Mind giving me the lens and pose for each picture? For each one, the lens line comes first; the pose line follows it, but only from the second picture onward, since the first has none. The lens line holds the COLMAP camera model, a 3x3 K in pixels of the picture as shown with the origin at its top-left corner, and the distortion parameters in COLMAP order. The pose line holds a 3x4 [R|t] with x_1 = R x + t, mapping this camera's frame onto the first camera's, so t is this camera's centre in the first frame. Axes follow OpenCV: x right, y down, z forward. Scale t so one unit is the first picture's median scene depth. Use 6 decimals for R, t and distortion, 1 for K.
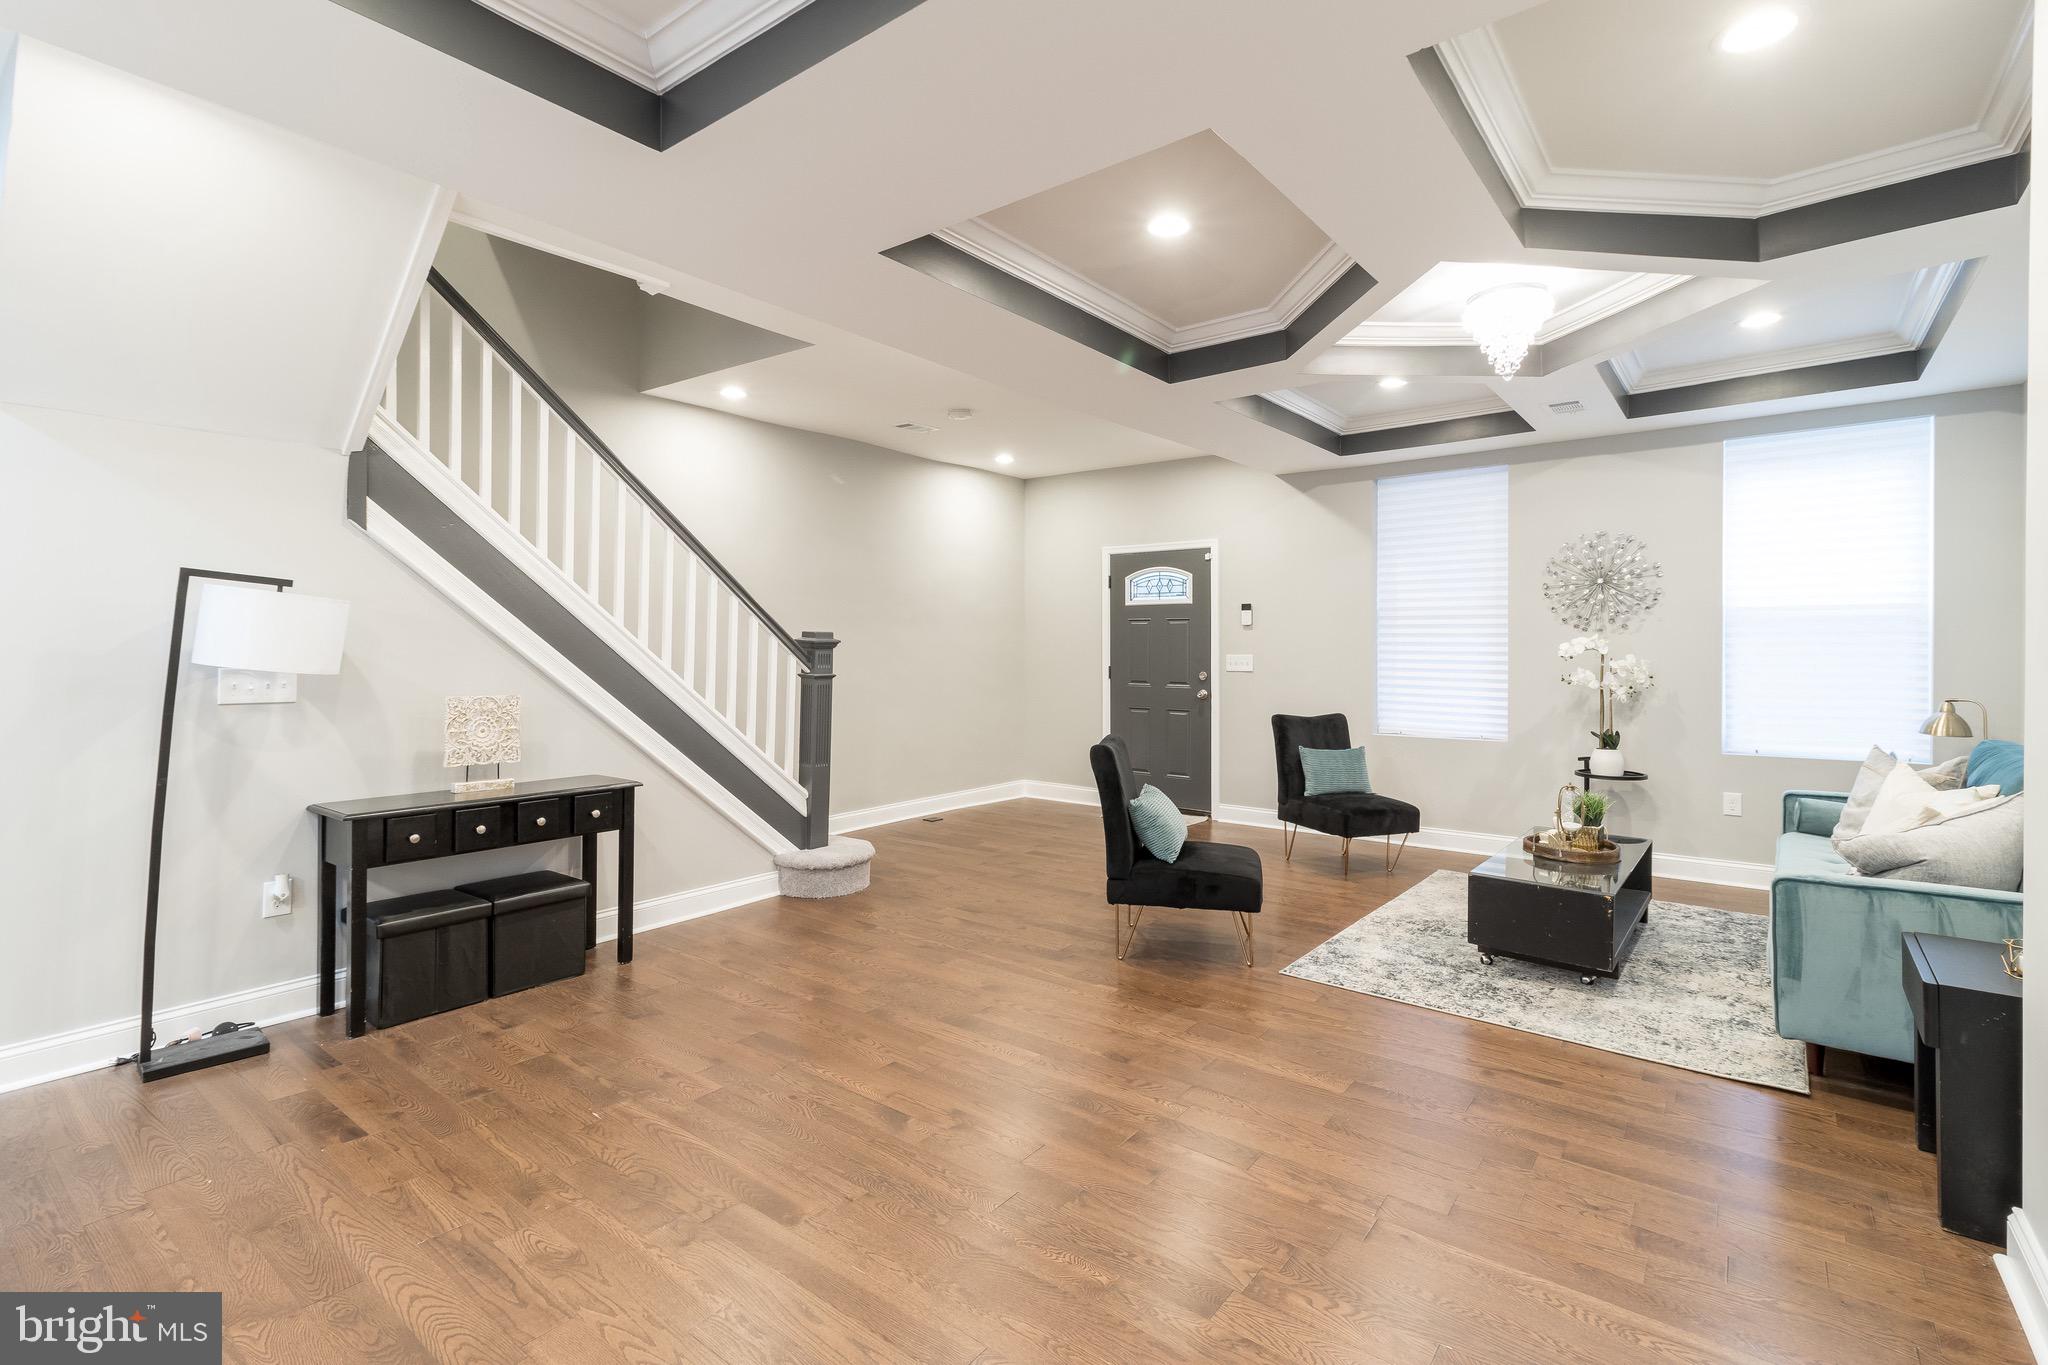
lens RADIAL K [[944.1, 0, 1029.3], [0, 944.1, 647.0], [0, 0, 1]] dist [0.001629, 0.006306]
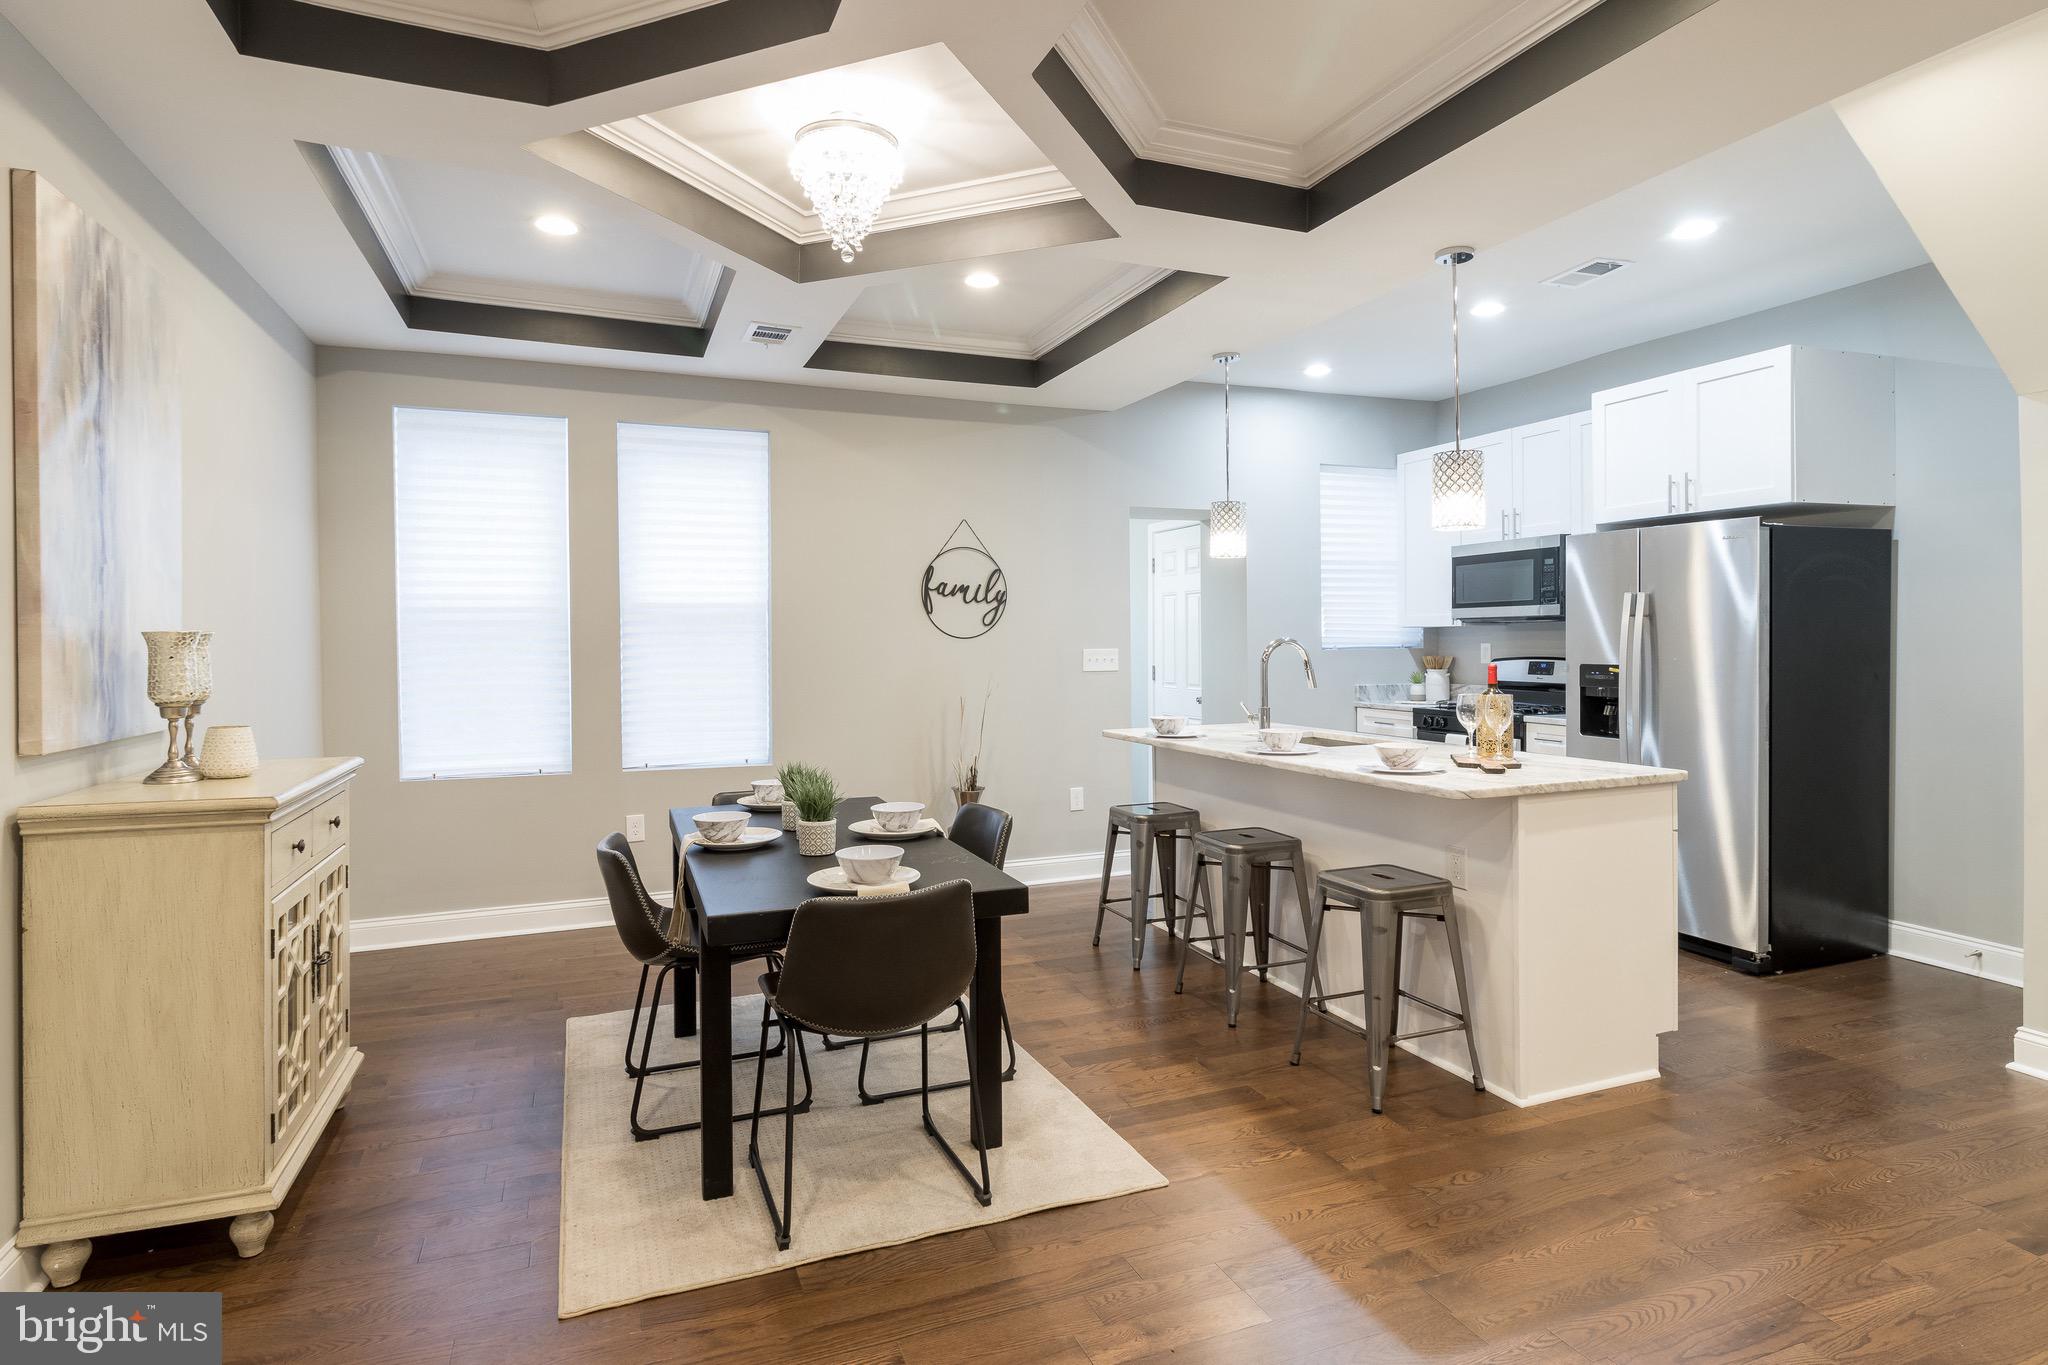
lens RADIAL K [[1100.3, 0, 1036.9], [0, 1100.3, 648.4], [0, 0, 1]] dist [0.002046, 0.000581]
pose [[-0.502592, 0.011626, -0.864445, 0.248874], [0.000848, 0.999916, 0.012955, -0.001650], [0.864523, 0.005778, -0.502560, 0.361455]]
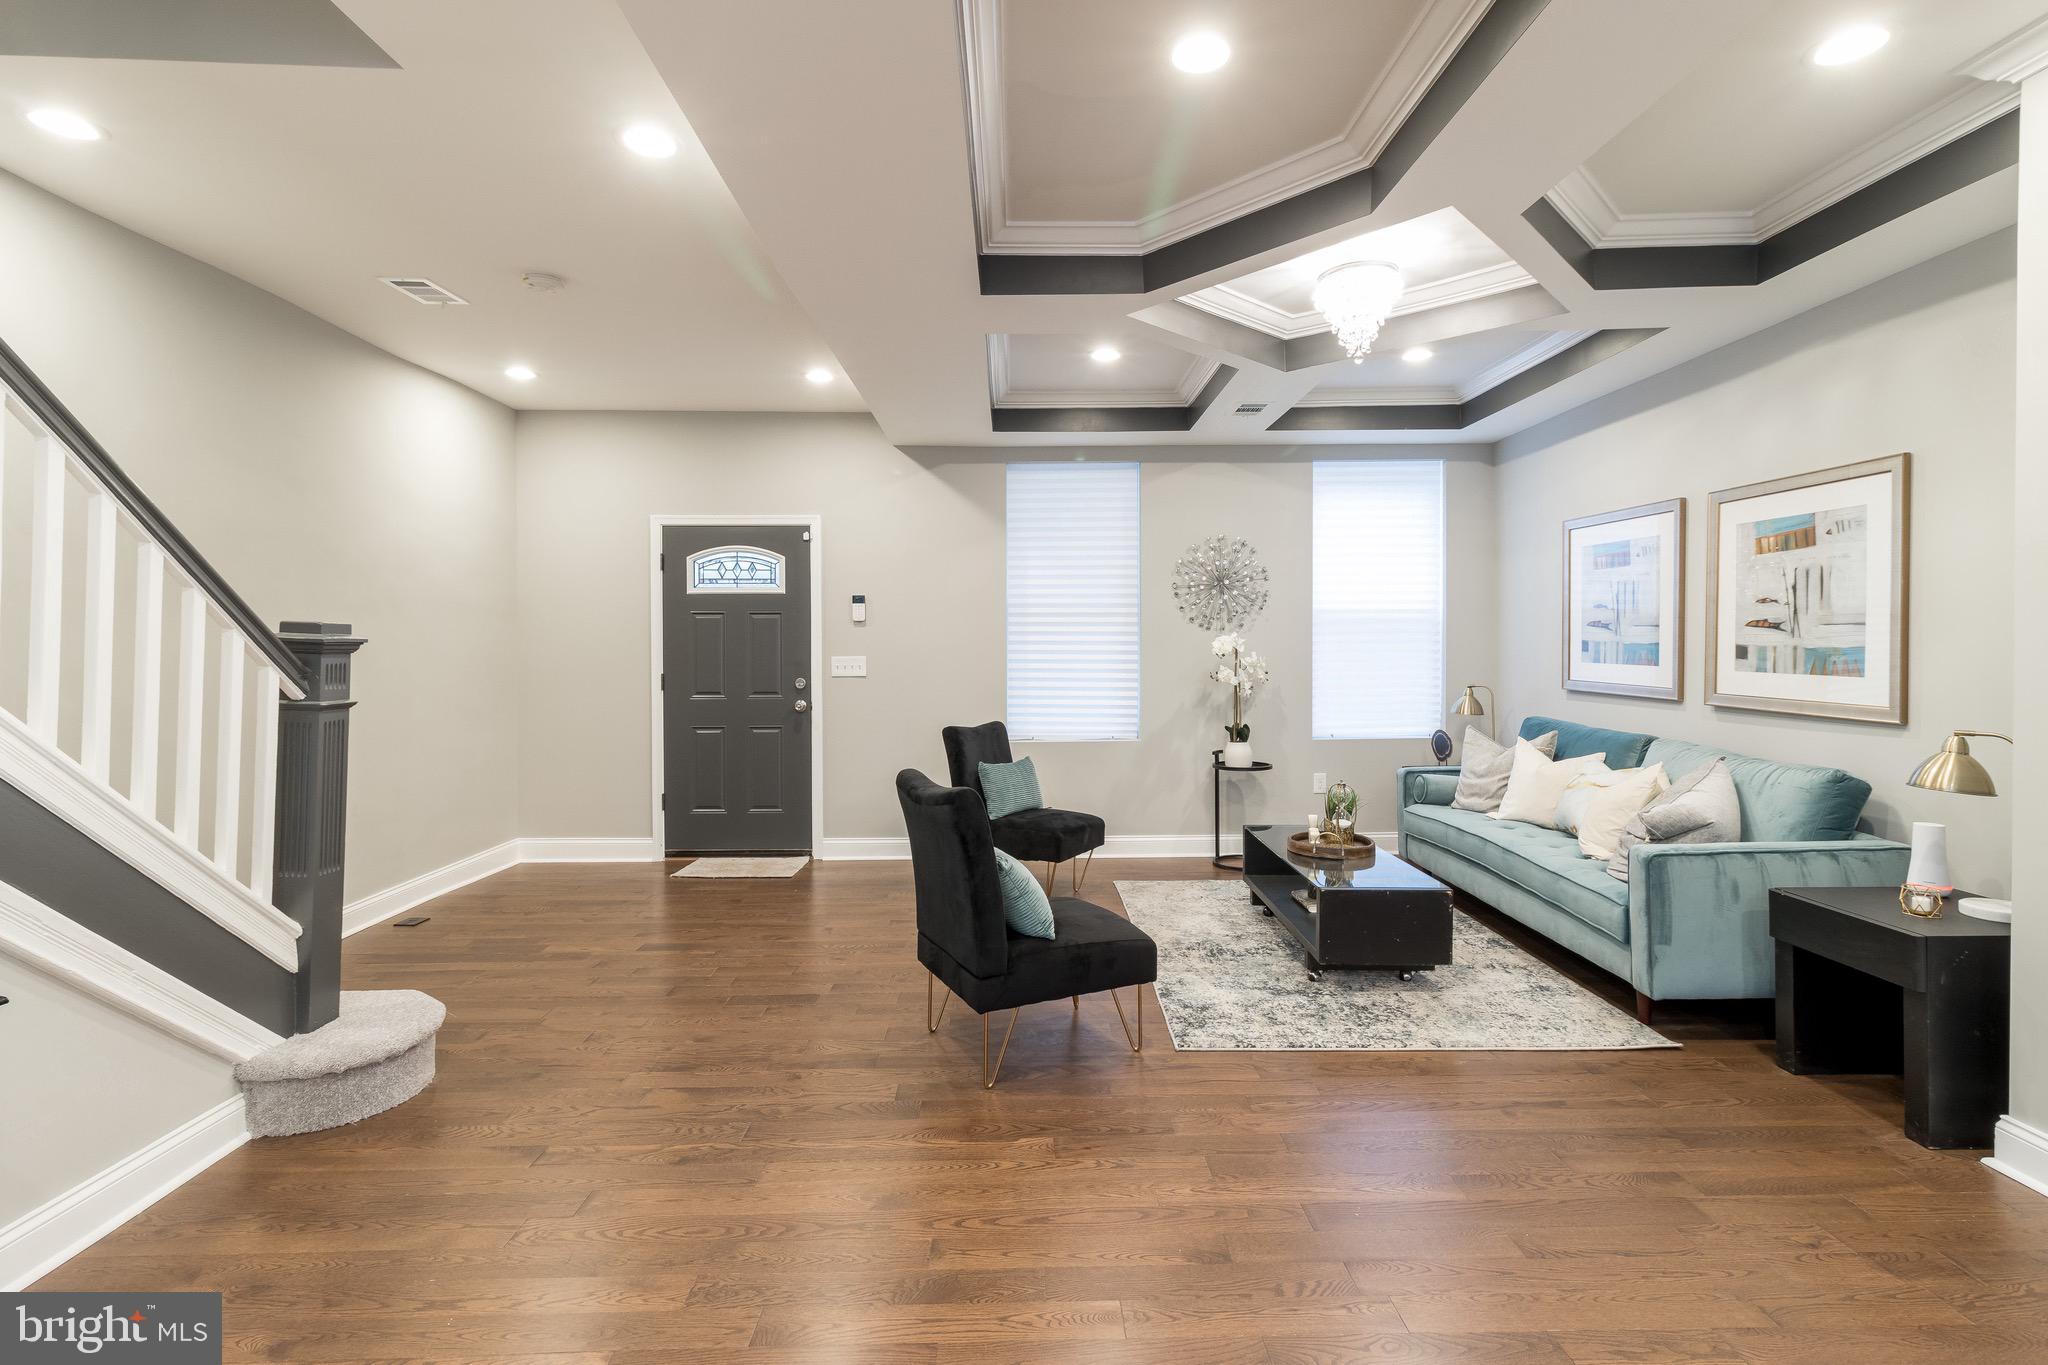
lens RADIAL K [[969.0, 0, 1031.6], [0, 969.0, 651.3], [0, 0, 1]] dist [0.004440, 0.001345]
pose [[0.777344, -0.008211, 0.629023, -0.249602], [0.005978, 0.999966, 0.005666, -0.000574], [-0.629048, -0.000644, 0.777366, 0.310521]]
